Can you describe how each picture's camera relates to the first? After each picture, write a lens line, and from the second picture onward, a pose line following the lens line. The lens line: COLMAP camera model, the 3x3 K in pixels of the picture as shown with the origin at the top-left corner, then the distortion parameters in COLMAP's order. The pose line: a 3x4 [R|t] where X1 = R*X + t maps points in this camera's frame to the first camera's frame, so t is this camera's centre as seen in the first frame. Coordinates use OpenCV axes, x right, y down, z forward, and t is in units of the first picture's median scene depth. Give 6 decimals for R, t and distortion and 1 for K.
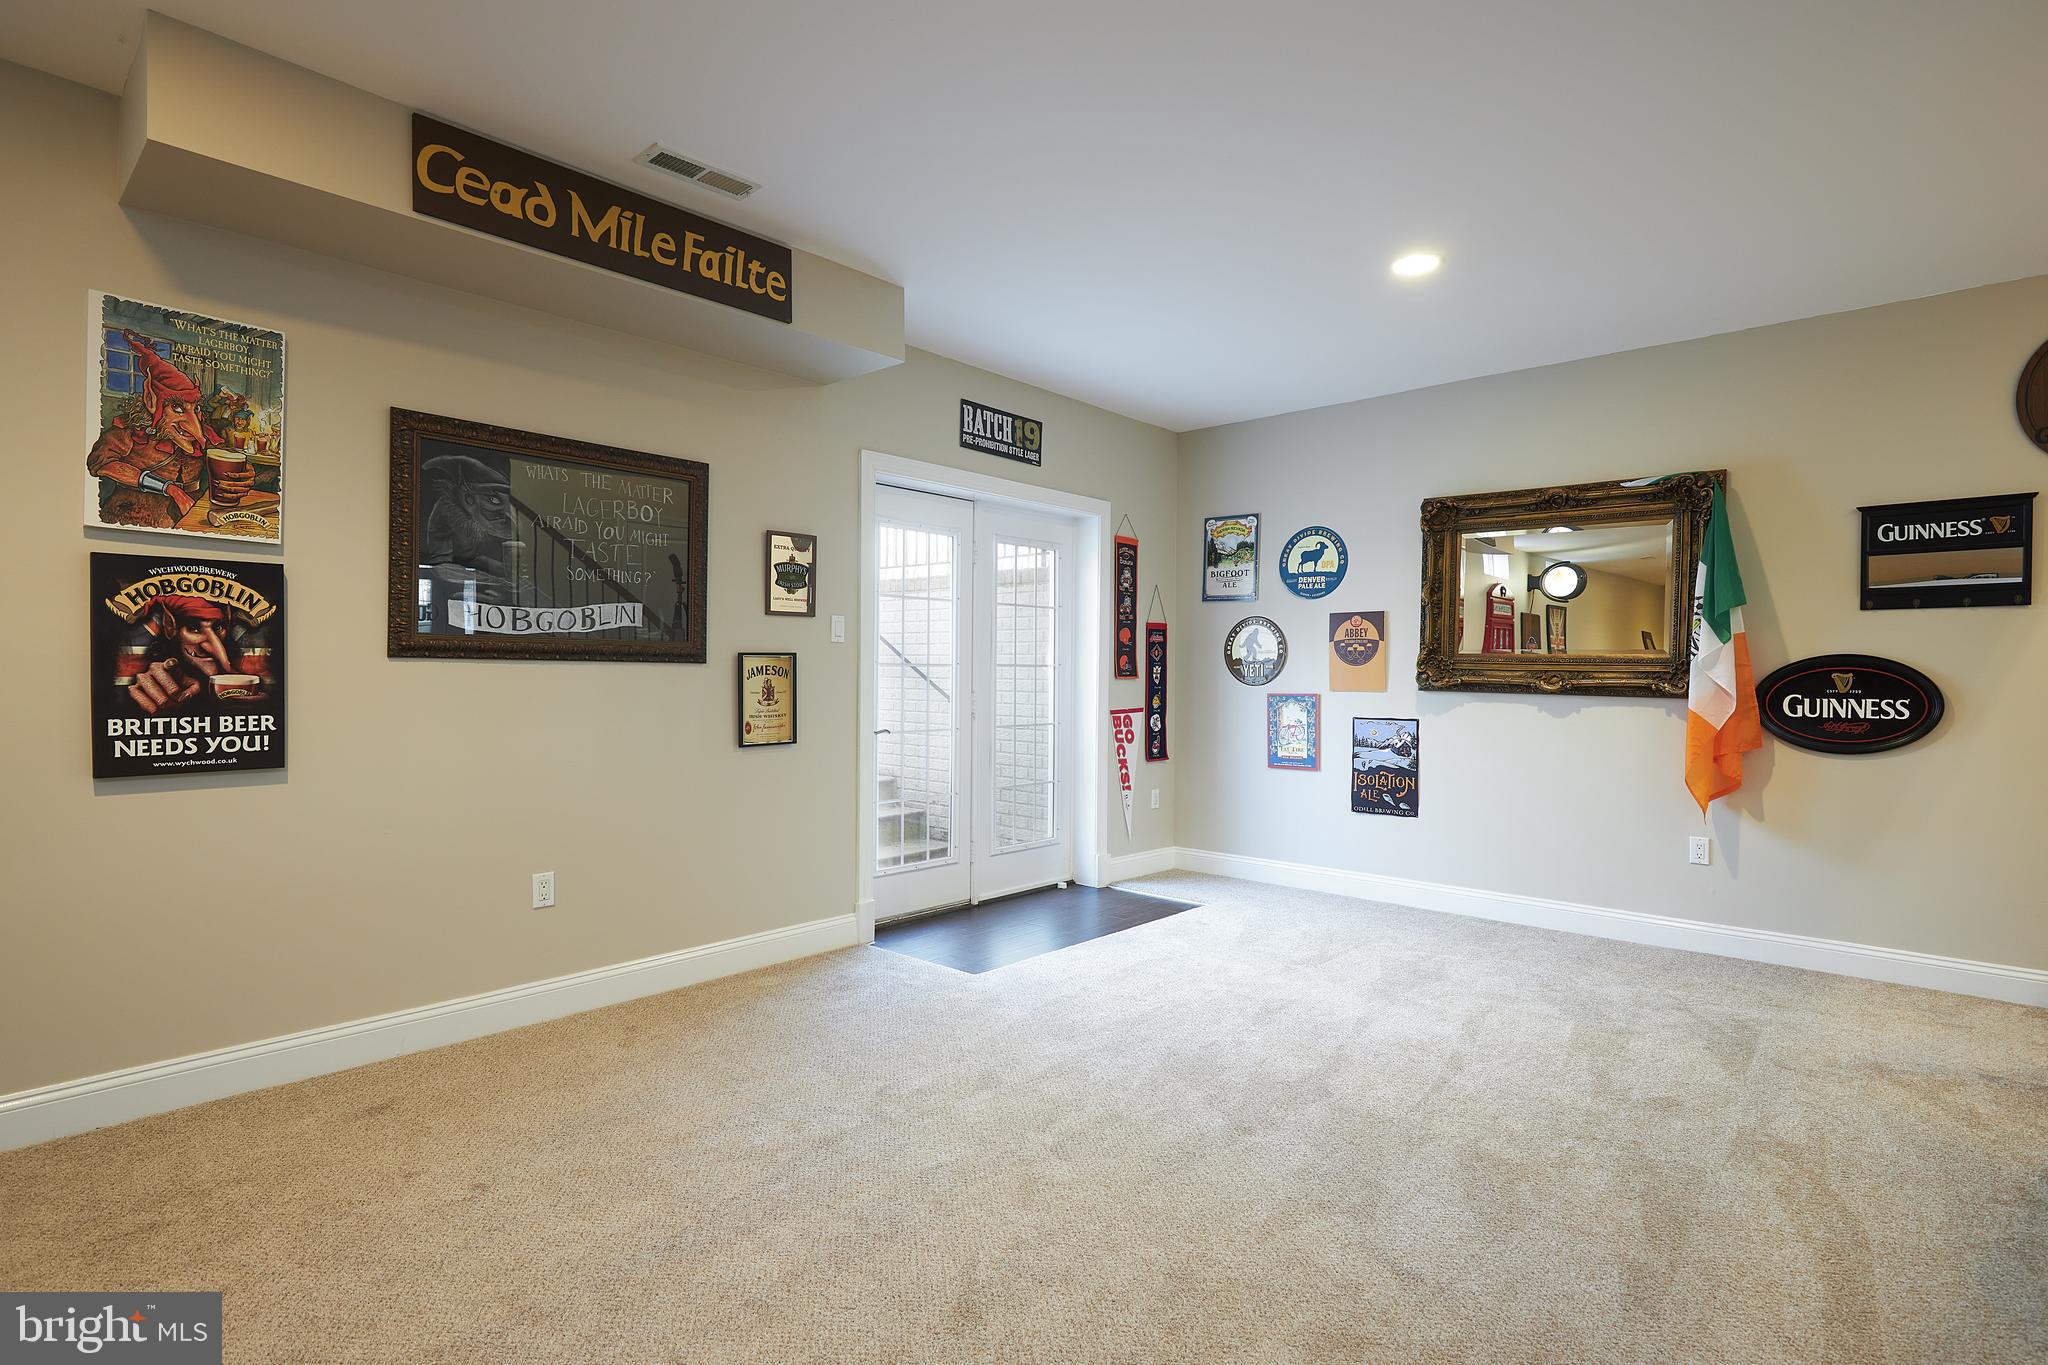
lens RADIAL K [[1013.1, 0, 1024.0], [0, 1013.1, 682.5], [0, 0, 1]] dist [0.003217, 0.000575]
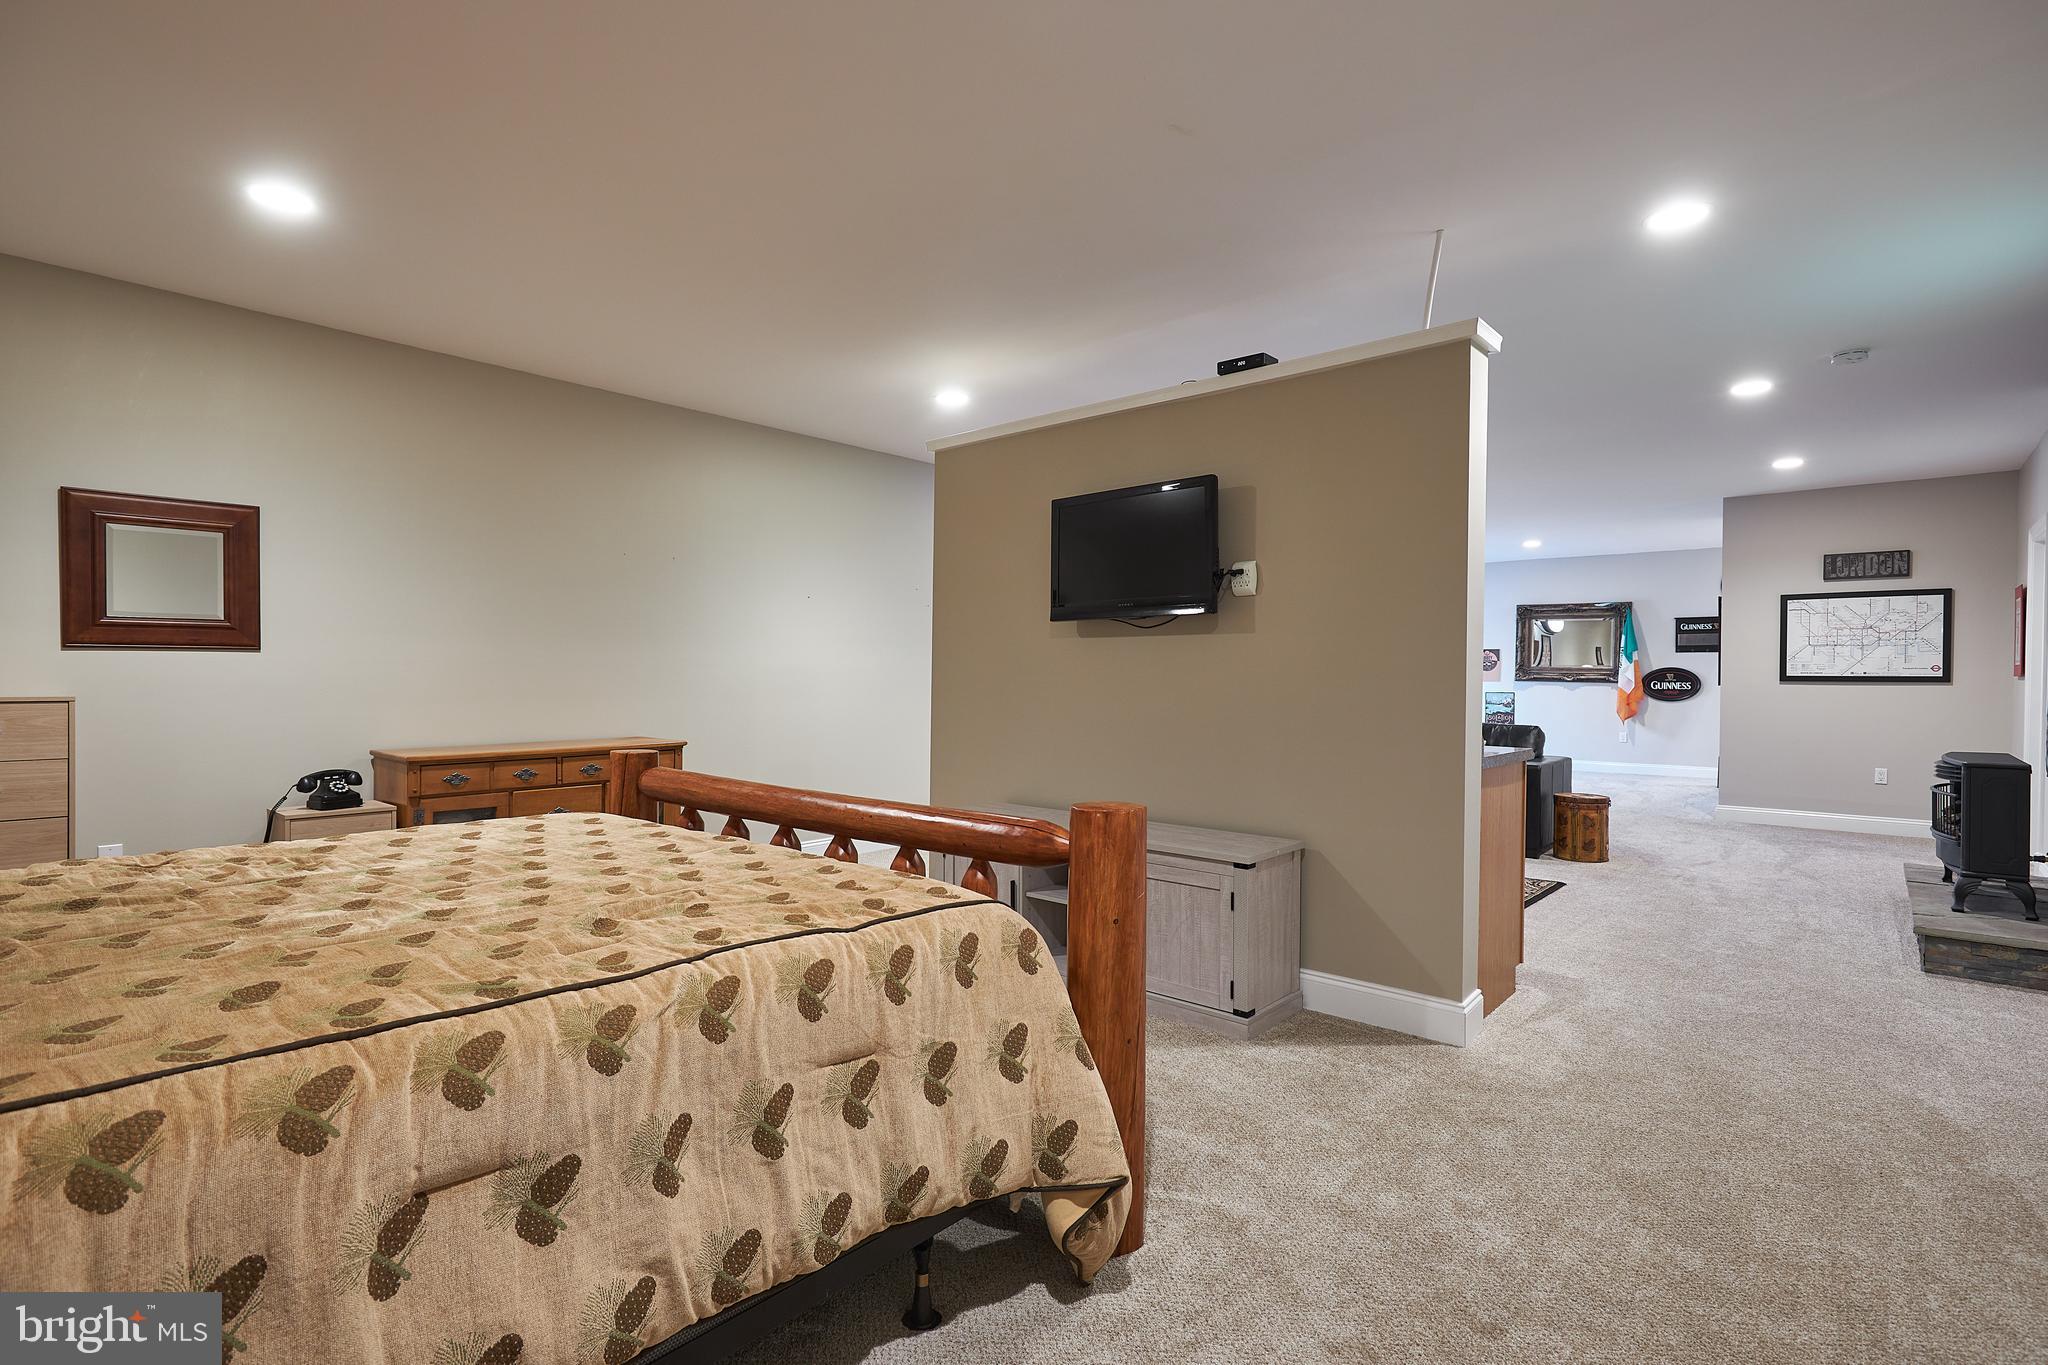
lens RADIAL K [[984.5, 0, 1024.0], [0, 984.5, 682.5], [0, 0, 1]] dist [0.000874, 0.000502]
pose [[0.999636, -0.003828, 0.026694, -1.065845], [0.003814, 0.999993, 0.000567, 0.006821], [-0.026696, -0.000465, 0.999643, -1.683537]]
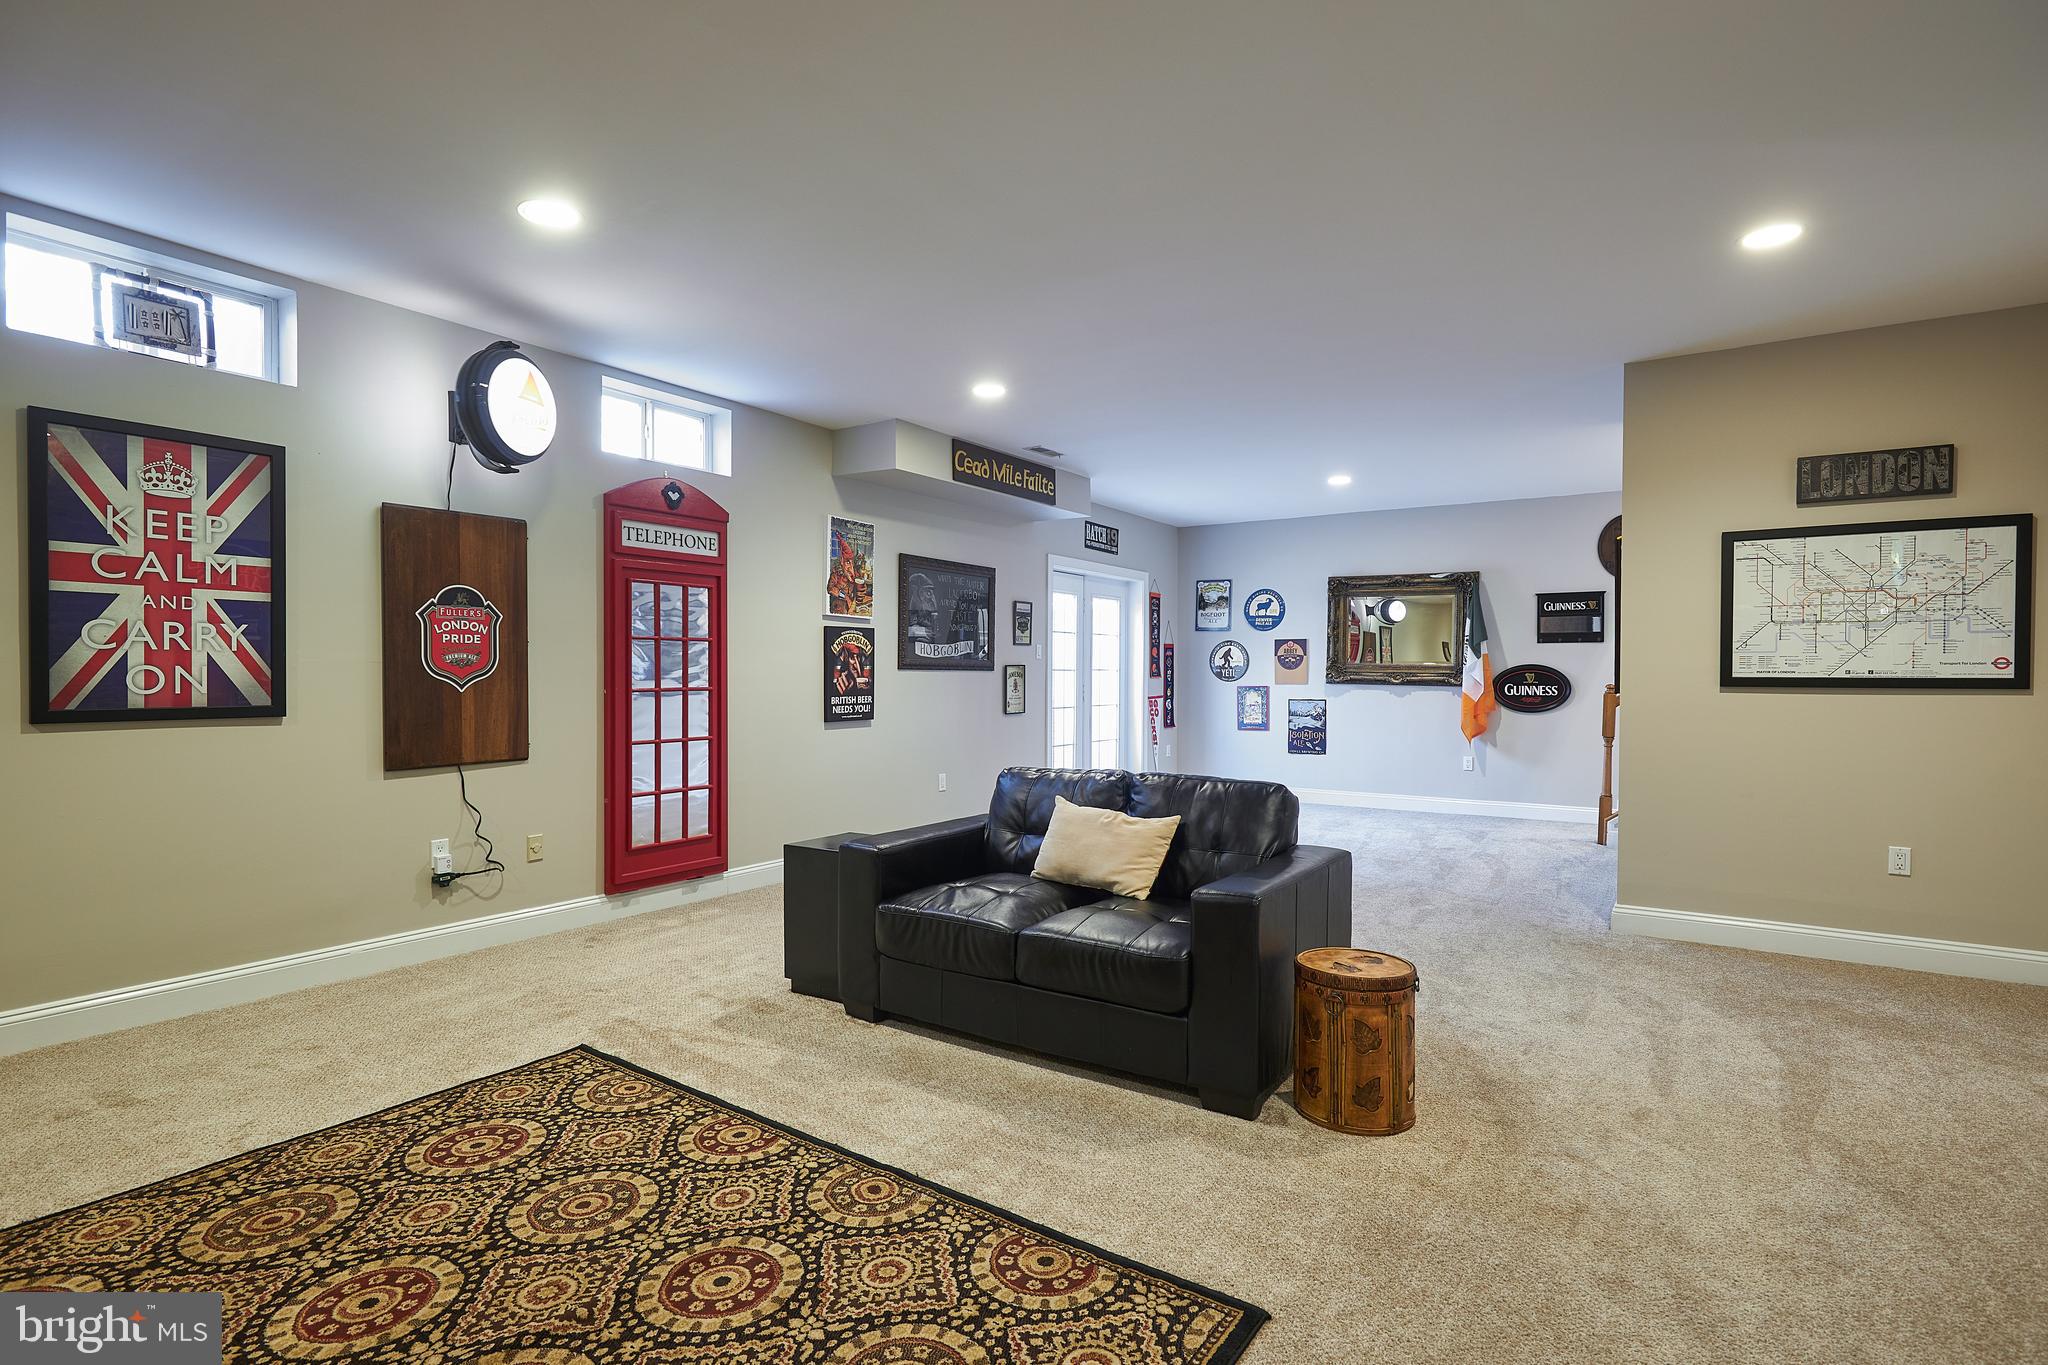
lens RADIAL K [[1013.1, 0, 1024.0], [0, 1013.1, 682.5], [0, 0, 1]] dist [0.003217, 0.000575]
pose [[0.988427, -0.005364, 0.151600, -0.491116], [0.005273, 0.999986, 0.001001, 0.001548], [-0.151603, -0.000190, 0.988441, -0.826707]]
